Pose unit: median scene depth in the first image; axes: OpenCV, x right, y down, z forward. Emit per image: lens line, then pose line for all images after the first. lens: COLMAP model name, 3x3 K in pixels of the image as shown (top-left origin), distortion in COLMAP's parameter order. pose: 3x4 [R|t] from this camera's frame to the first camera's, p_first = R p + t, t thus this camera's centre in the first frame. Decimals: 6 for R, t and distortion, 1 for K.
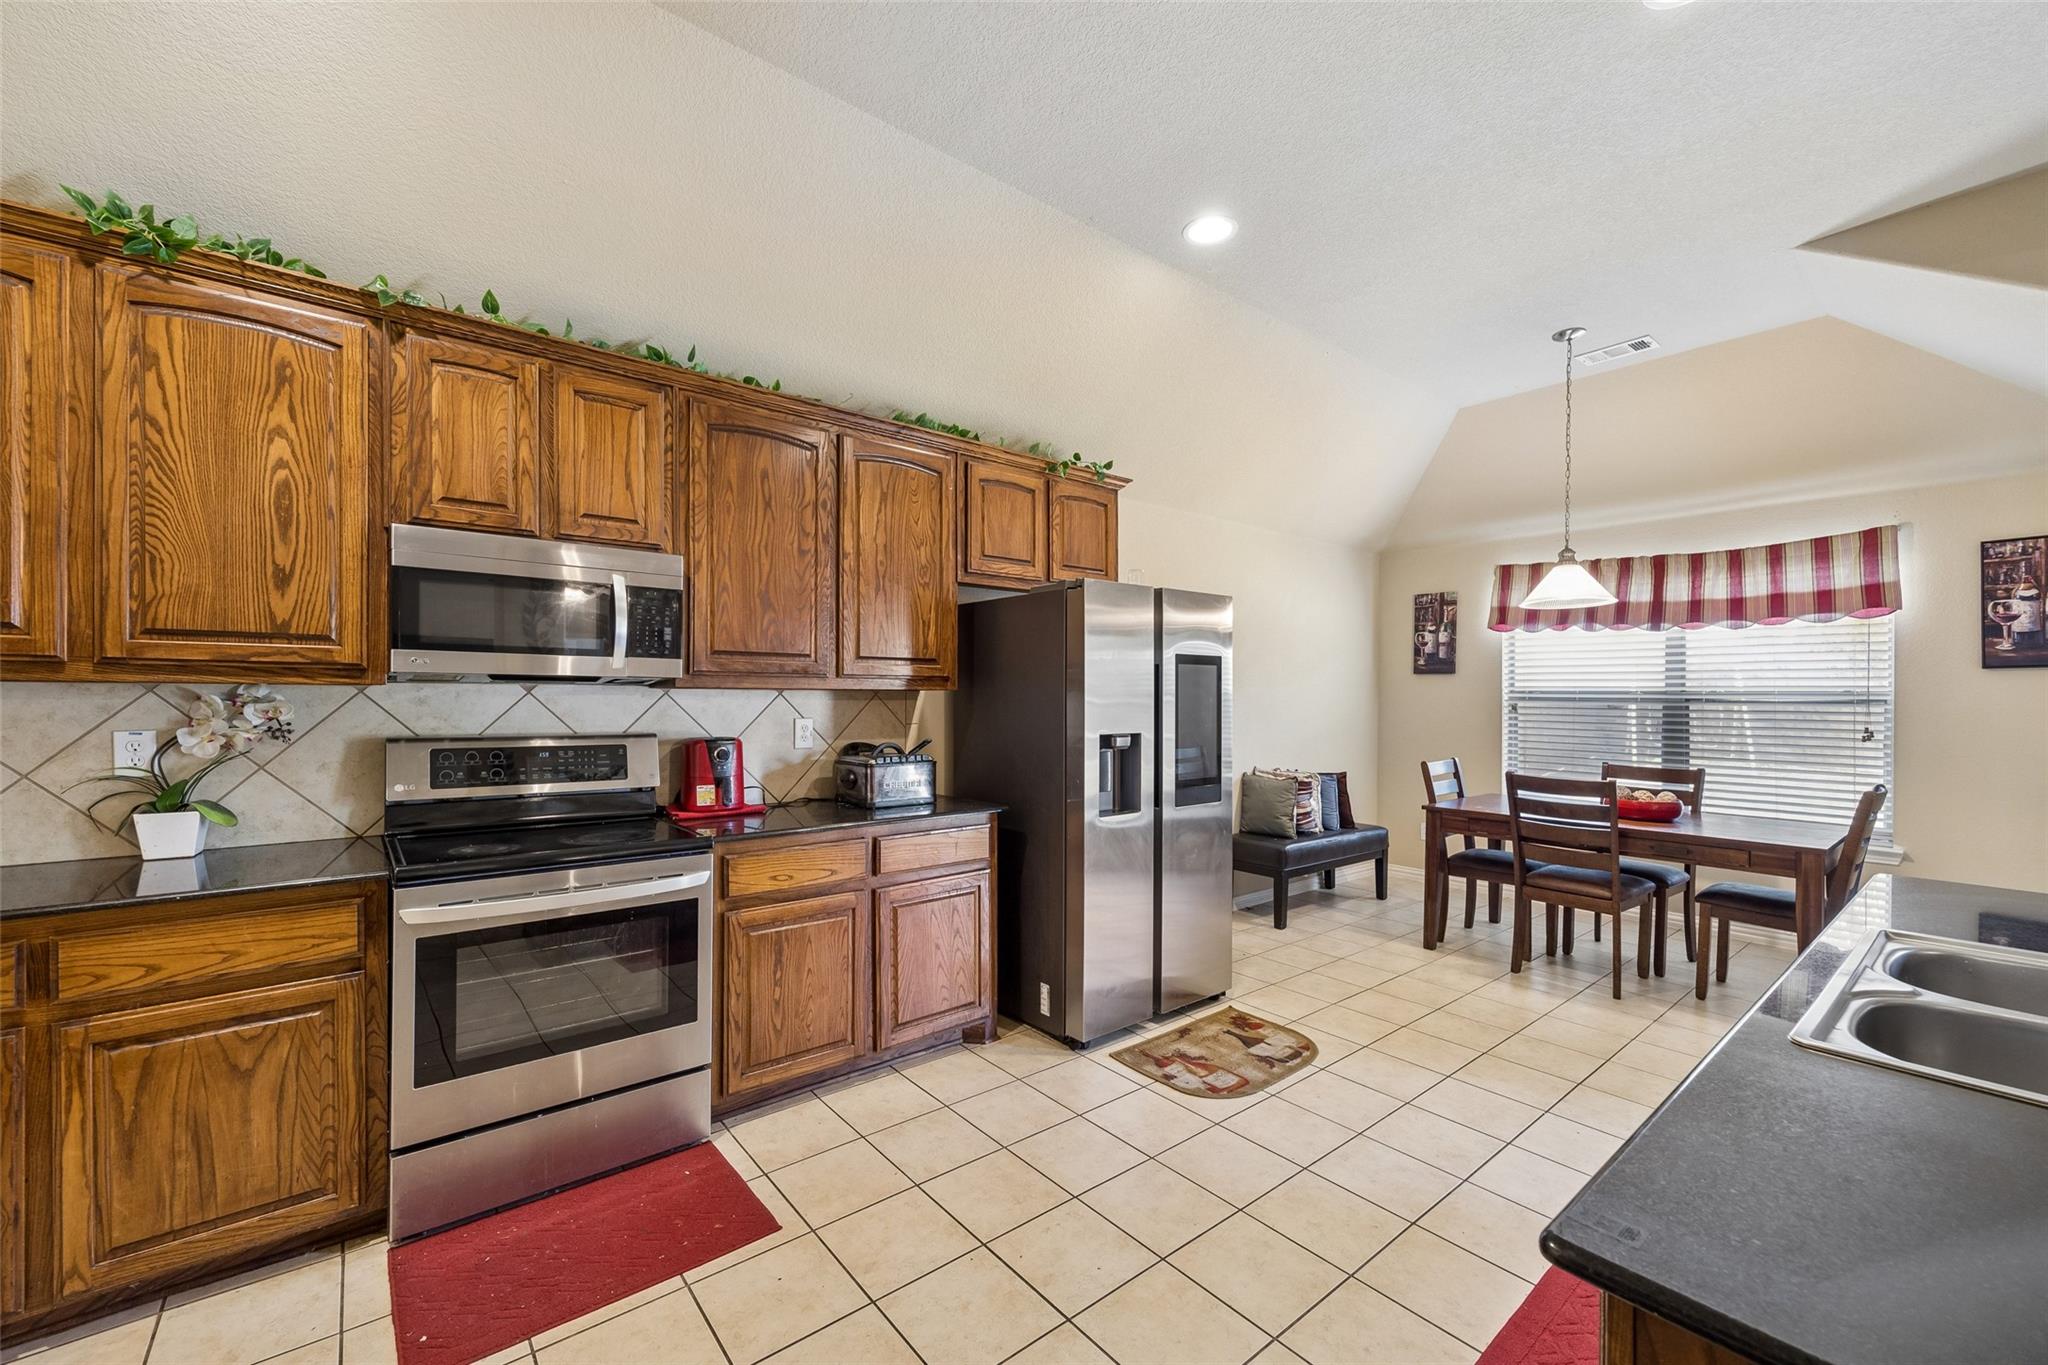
lens RADIAL K [[802.4, 0, 991.2], [0, 802.4, 699.7], [0, 0, 1]] dist [0.000051, 0.000102]
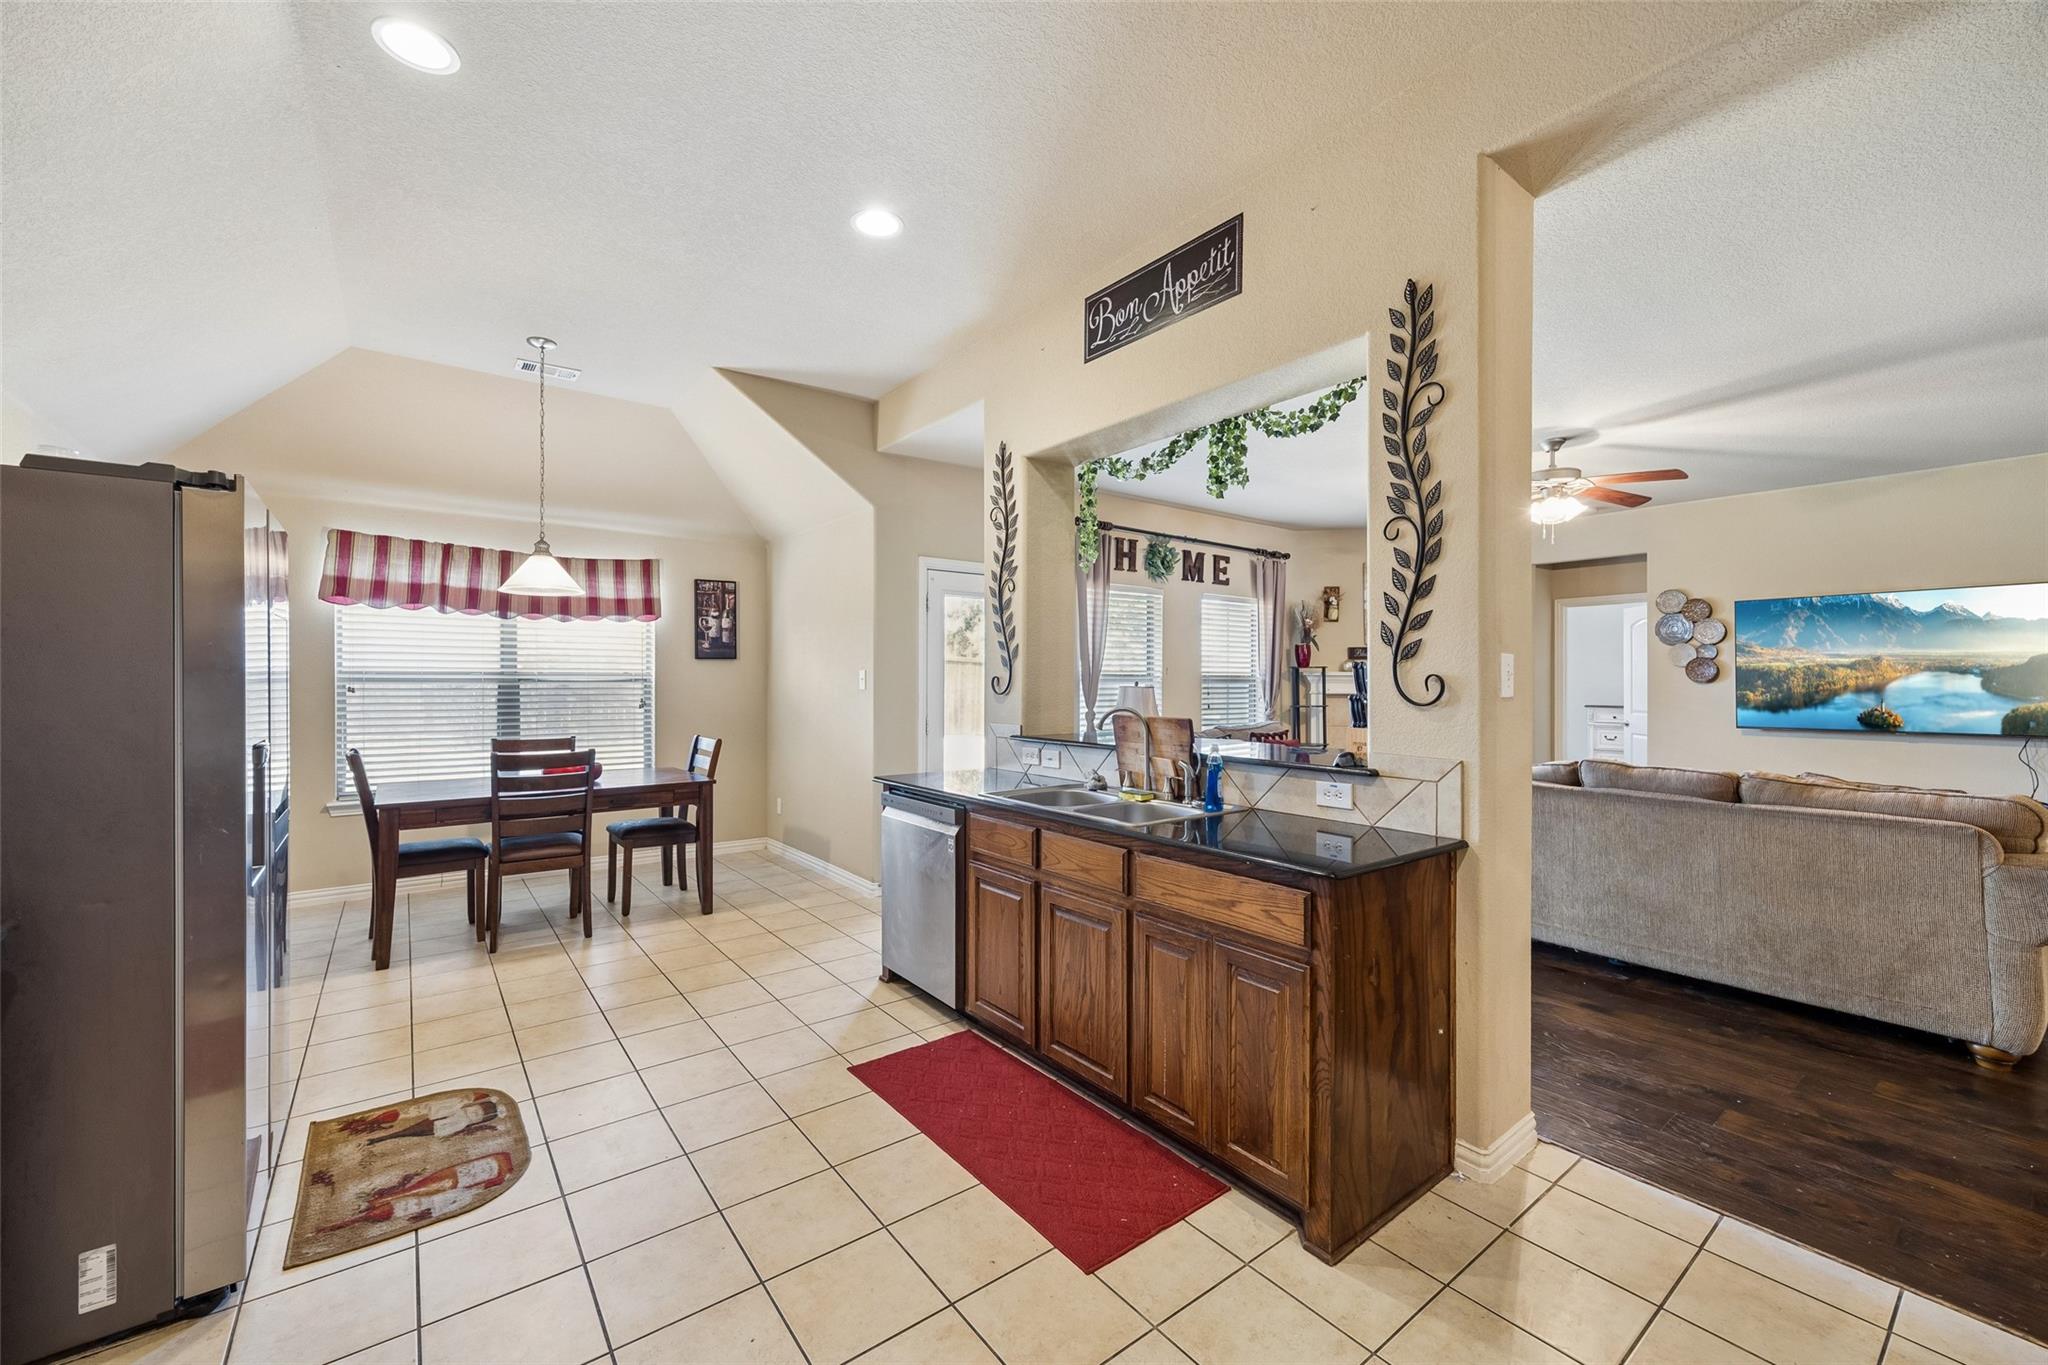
lens RADIAL K [[802.4, 0, 1024.2], [0, 802.4, 673.9], [0, 0, 1]] dist [0.000051, 0.000102]
pose [[0.012314, 0.002773, 0.999920, -0.368679], [0.006933, 0.999972, -0.002859, 0.000061], [-0.999900, 0.006968, 0.012295, 0.353775]]
